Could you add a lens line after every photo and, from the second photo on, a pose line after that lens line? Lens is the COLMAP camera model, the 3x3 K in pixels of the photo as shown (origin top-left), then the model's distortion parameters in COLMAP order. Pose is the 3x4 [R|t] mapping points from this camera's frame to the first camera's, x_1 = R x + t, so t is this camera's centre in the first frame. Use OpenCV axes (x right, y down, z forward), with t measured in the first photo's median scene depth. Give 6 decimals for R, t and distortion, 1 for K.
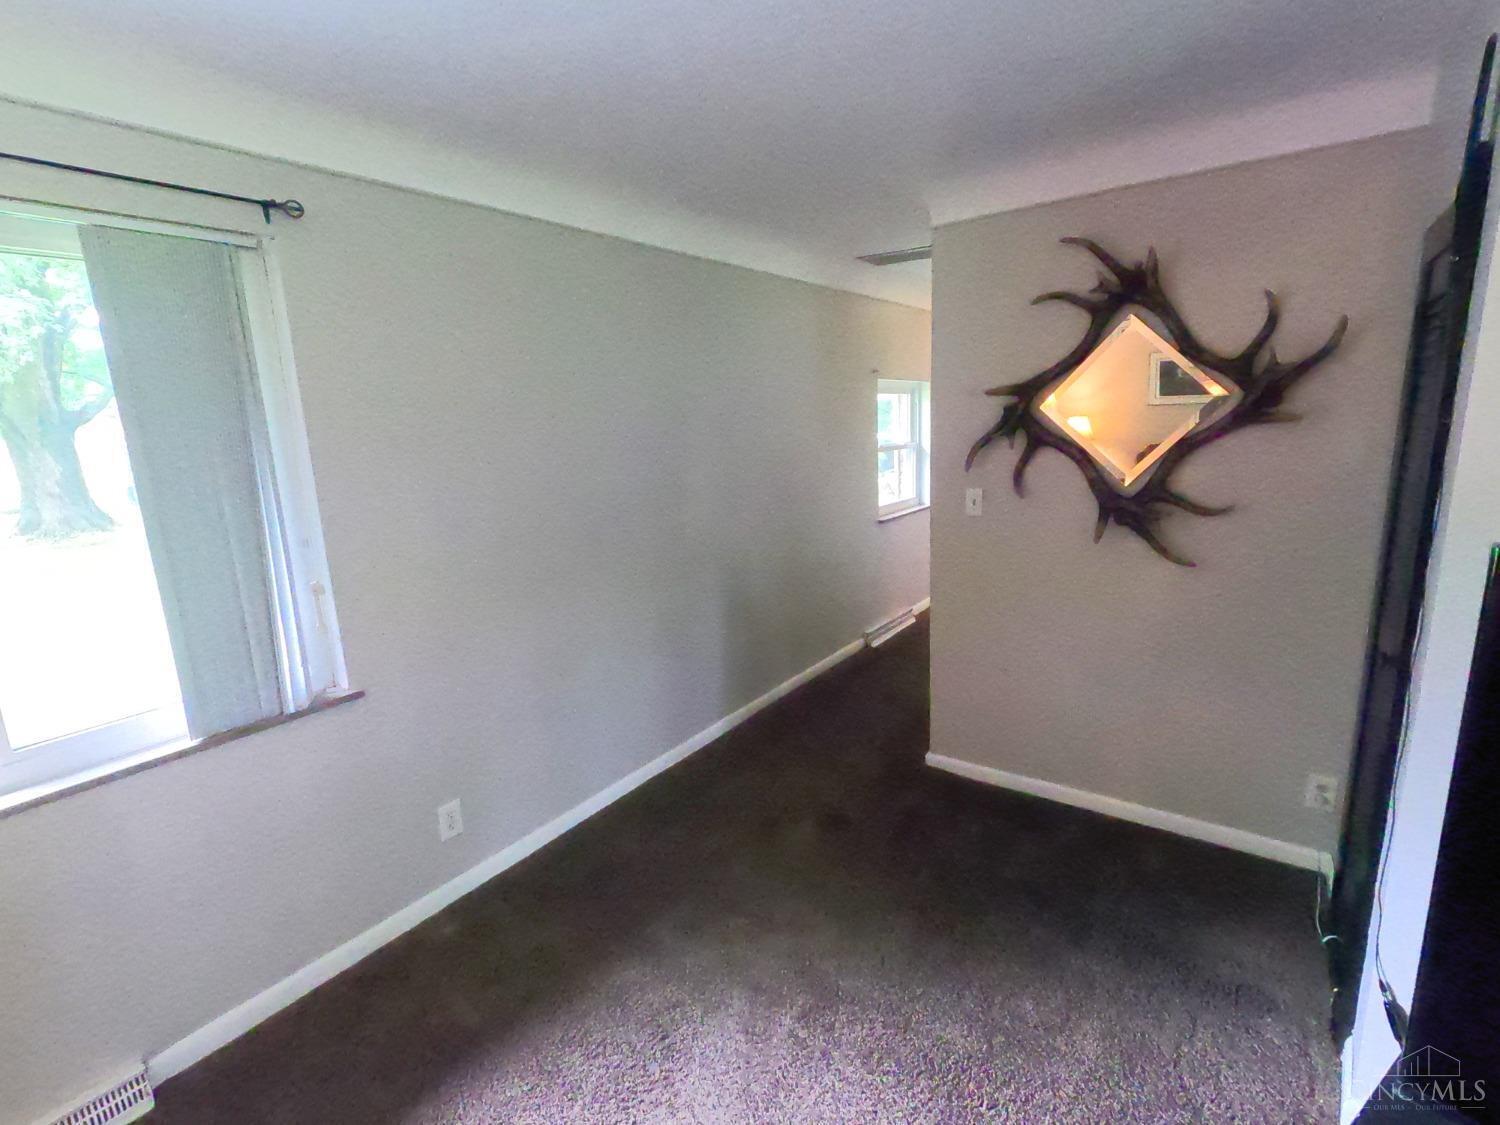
lens RADIAL K [[701.6, 0, 750.1], [0, 701.6, 561.4], [0, 0, 1]] dist [-0.000003, 0.000184]
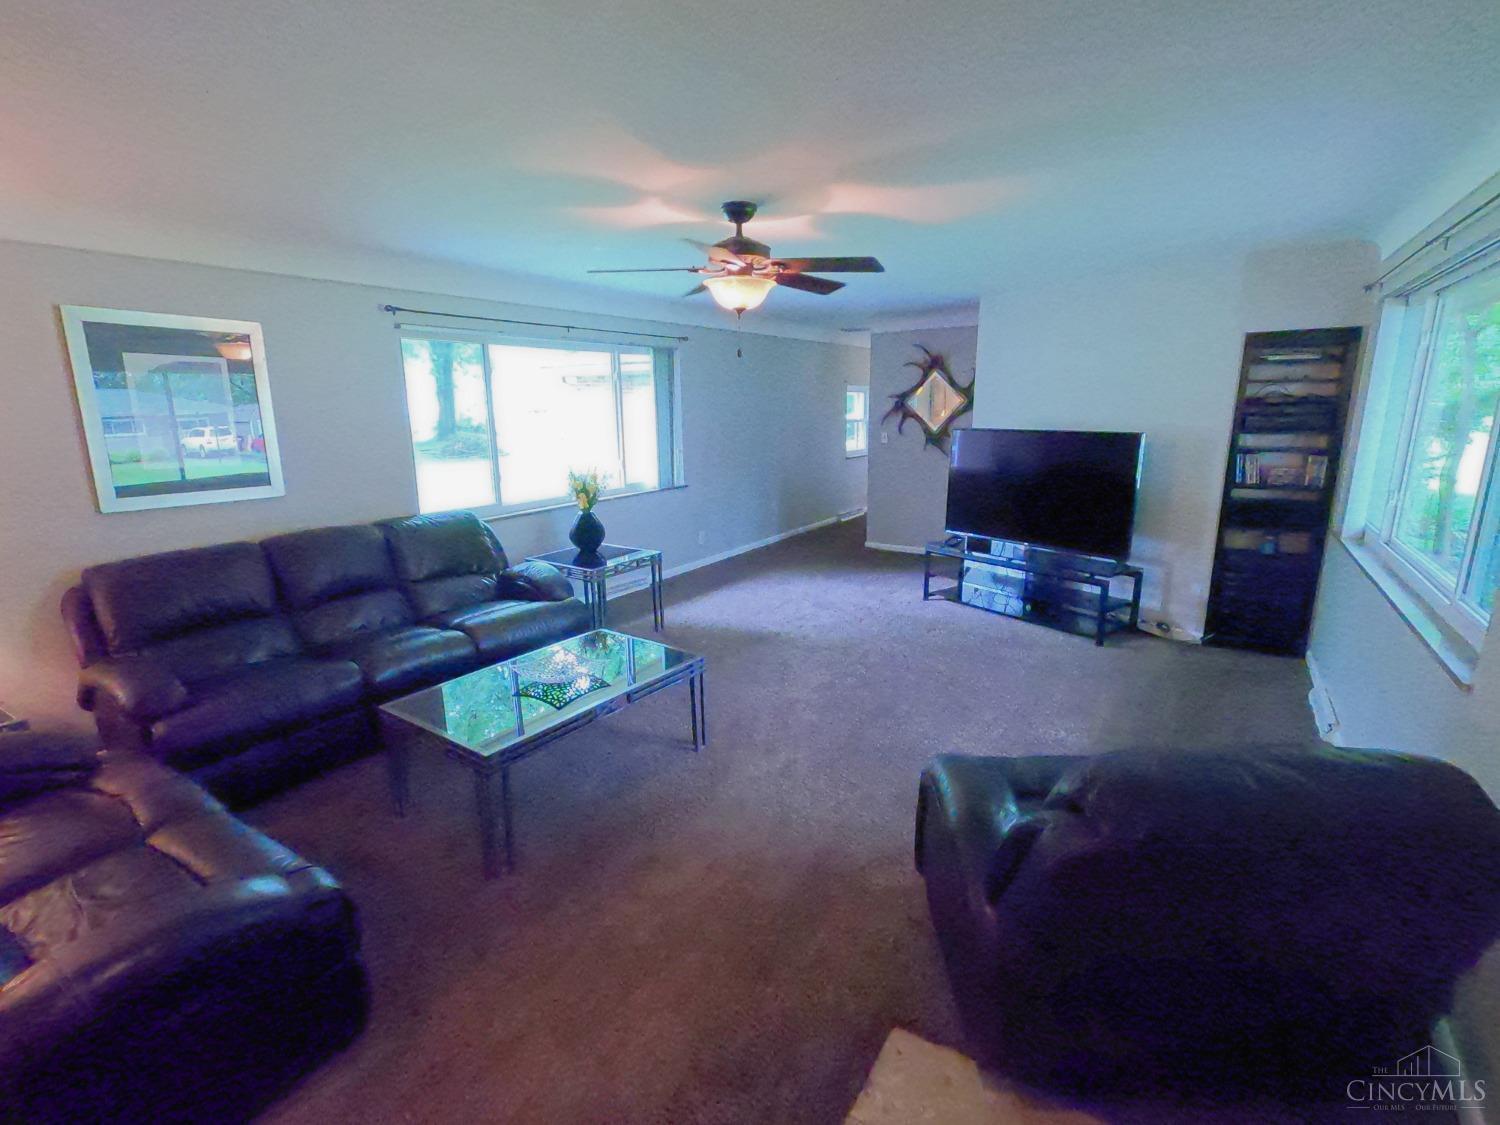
lens RADIAL K [[701.6, 0, 750.1], [0, 701.6, 561.4], [0, 0, 1]] dist [-0.000003, 0.000184]
pose [[0.998115, 0.019928, 0.058040, -0.372929], [-0.021145, 0.999568, 0.020429, 0.383157], [-0.057608, -0.021617, 0.998105, -1.832667]]
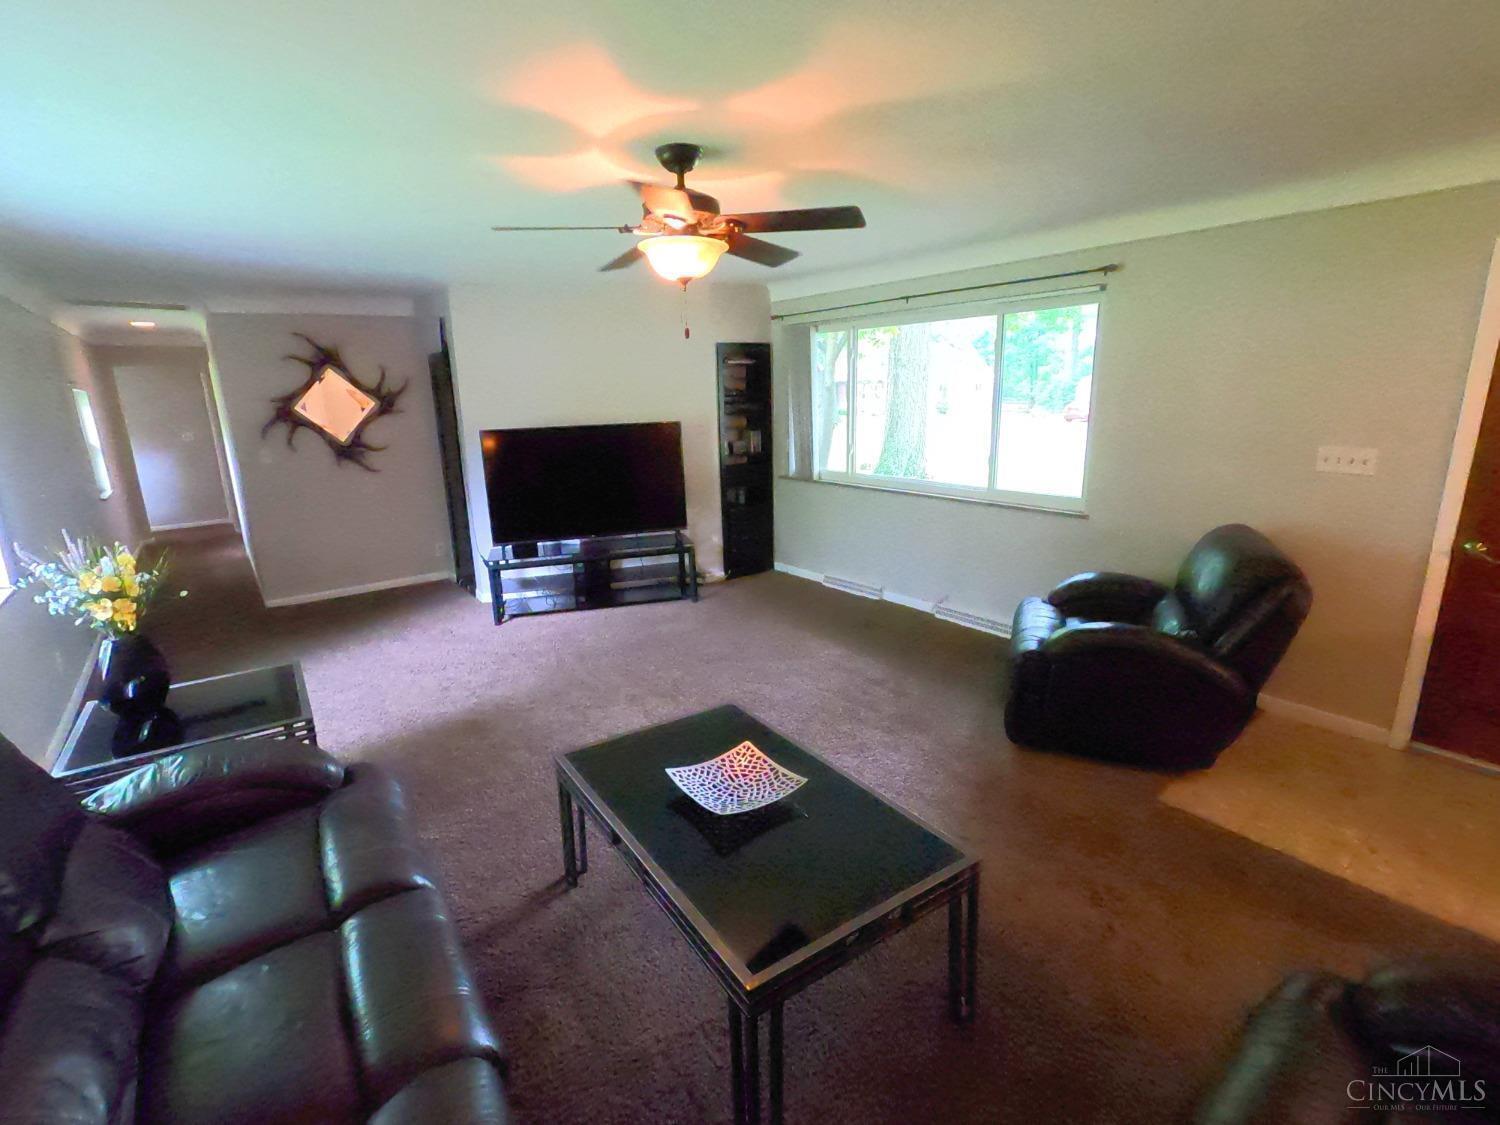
lens RADIAL K [[701.6, 0, 750.1], [0, 701.6, 561.4], [0, 0, 1]] dist [-0.000003, 0.000184]
pose [[0.312104, -0.193897, 0.930051, -1.286689], [0.207943, 0.969157, 0.132269, 0.249104], [-0.927012, 0.152115, 0.342798, -0.987431]]
